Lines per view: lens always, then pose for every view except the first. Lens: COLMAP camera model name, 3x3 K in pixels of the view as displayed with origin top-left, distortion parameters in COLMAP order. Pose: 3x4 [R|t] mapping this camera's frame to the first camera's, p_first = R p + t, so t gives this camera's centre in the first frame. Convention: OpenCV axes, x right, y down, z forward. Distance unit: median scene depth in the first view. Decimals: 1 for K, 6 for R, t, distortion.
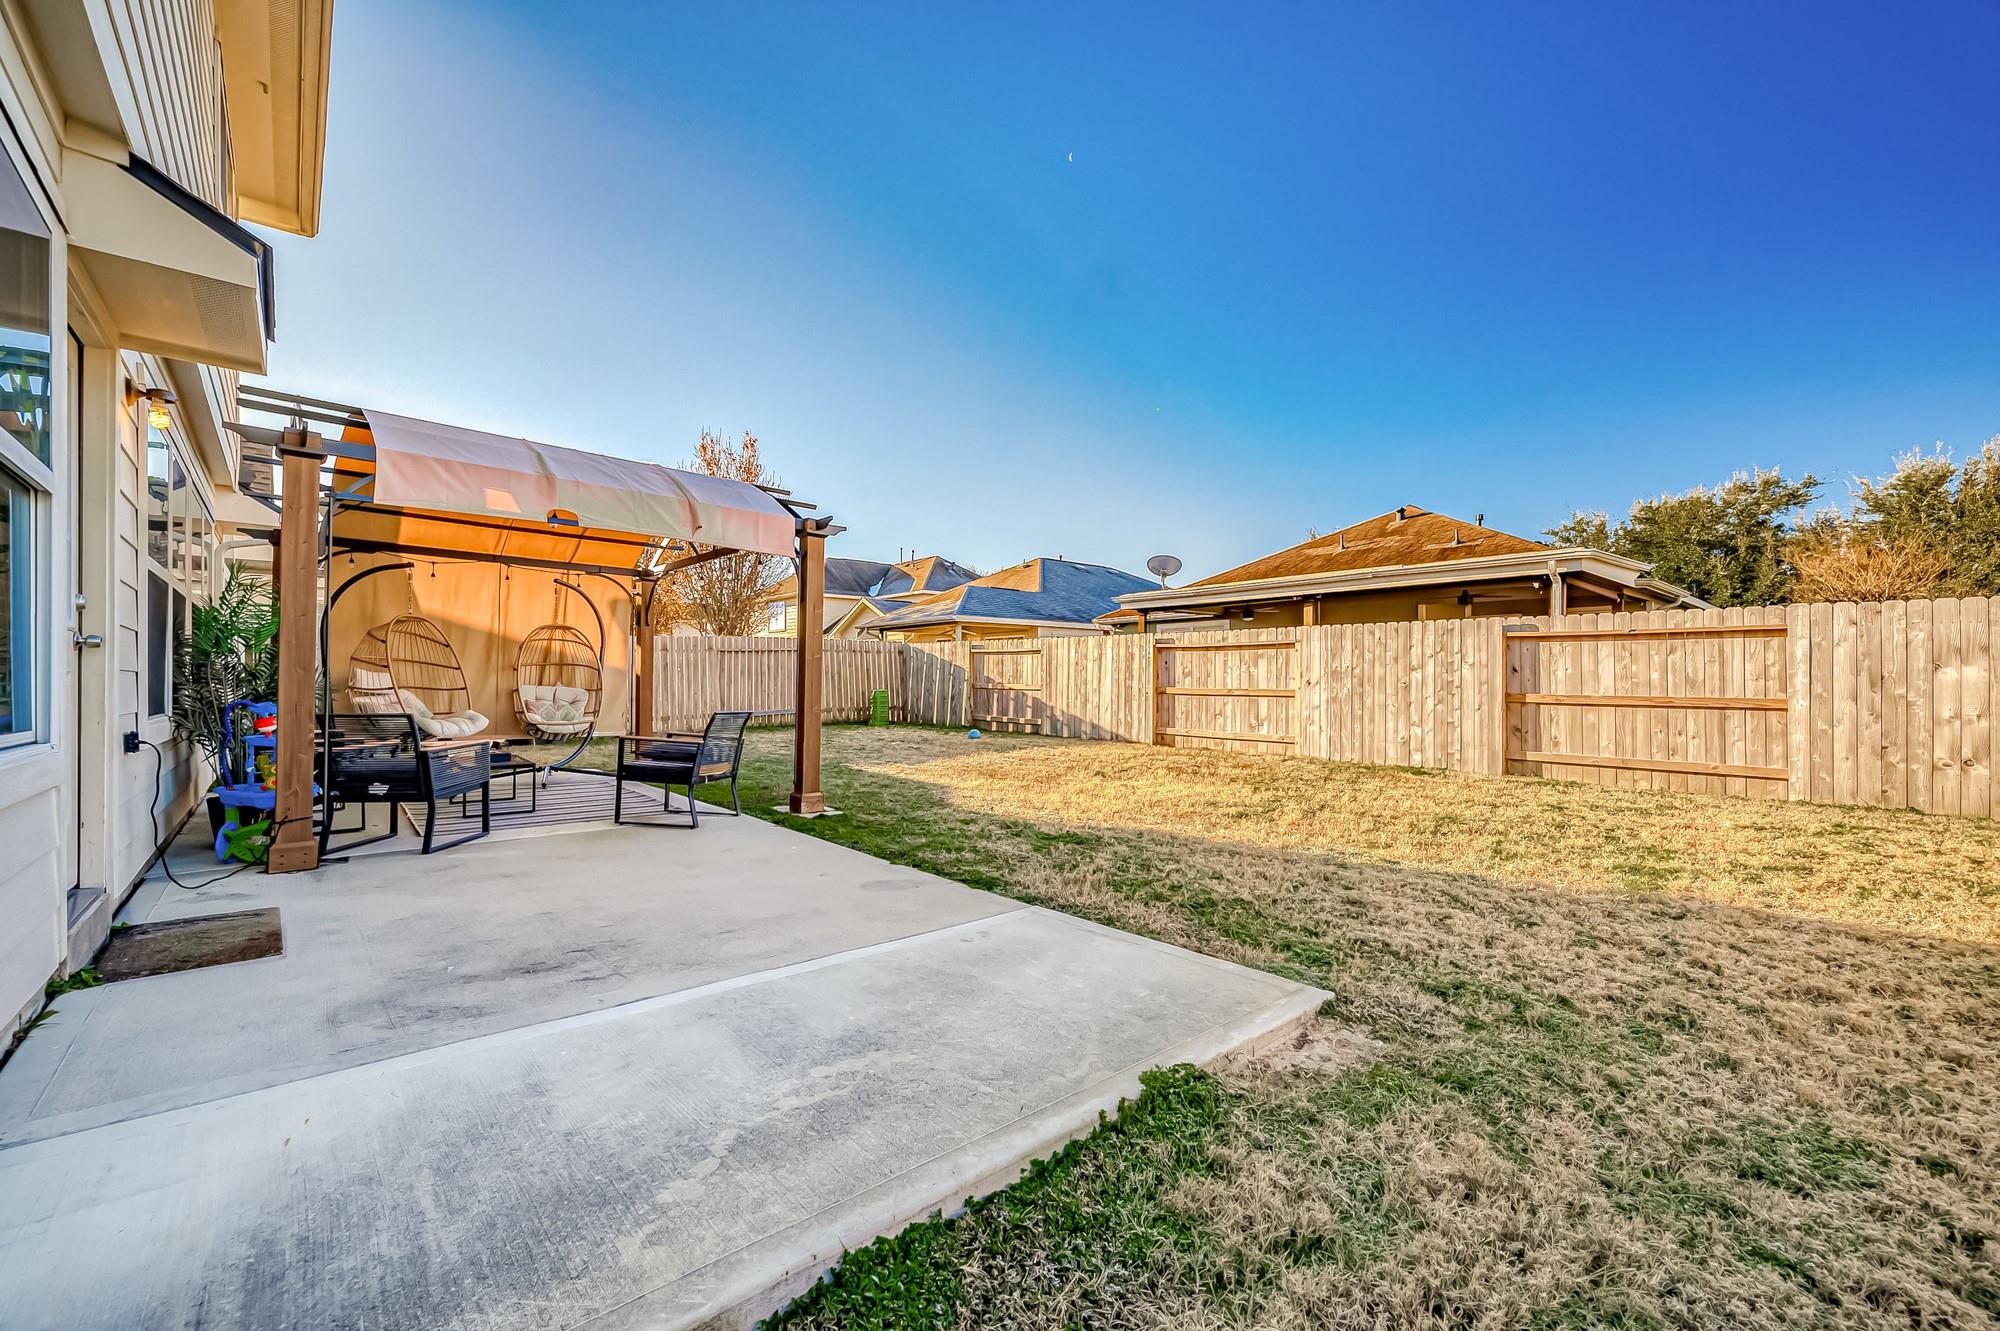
lens RADIAL K [[797.1, 0, 1004.8], [0, 797.1, 669.2], [0, 0, 1]] dist [0.000761, -0.000142]
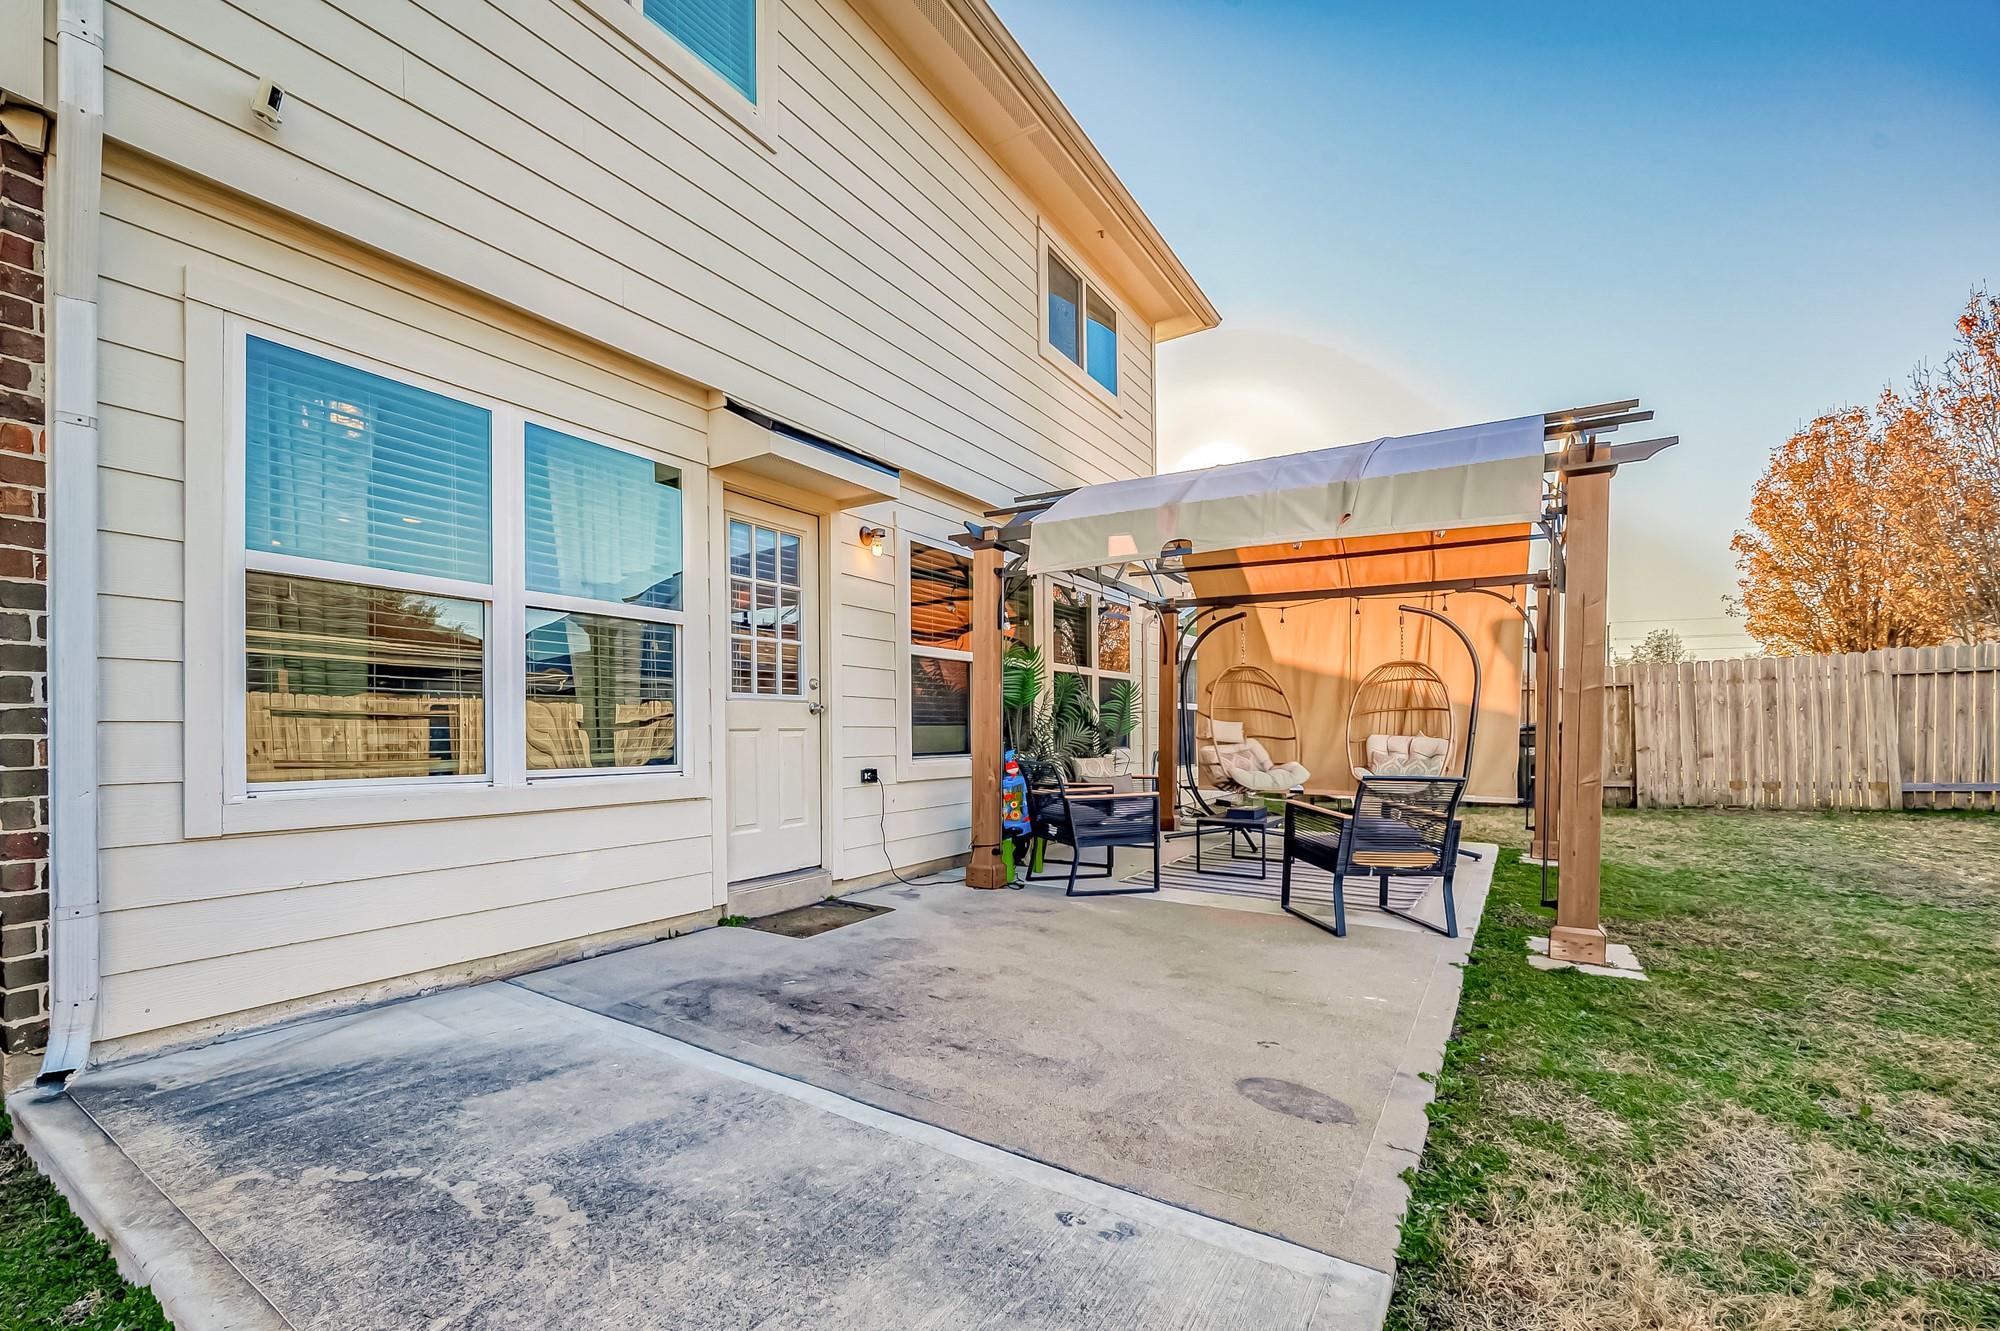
lens RADIAL K [[907.2, 0, 998.5], [0, 907.2, 726.3], [0, 0, 1]] dist [0.000166, -0.000134]
pose [[0.215820, -0.004388, -0.976423, 0.425712], [0.019449, 0.999811, -0.000195, 0.004626], [0.976239, -0.018948, 0.215864, 0.648265]]
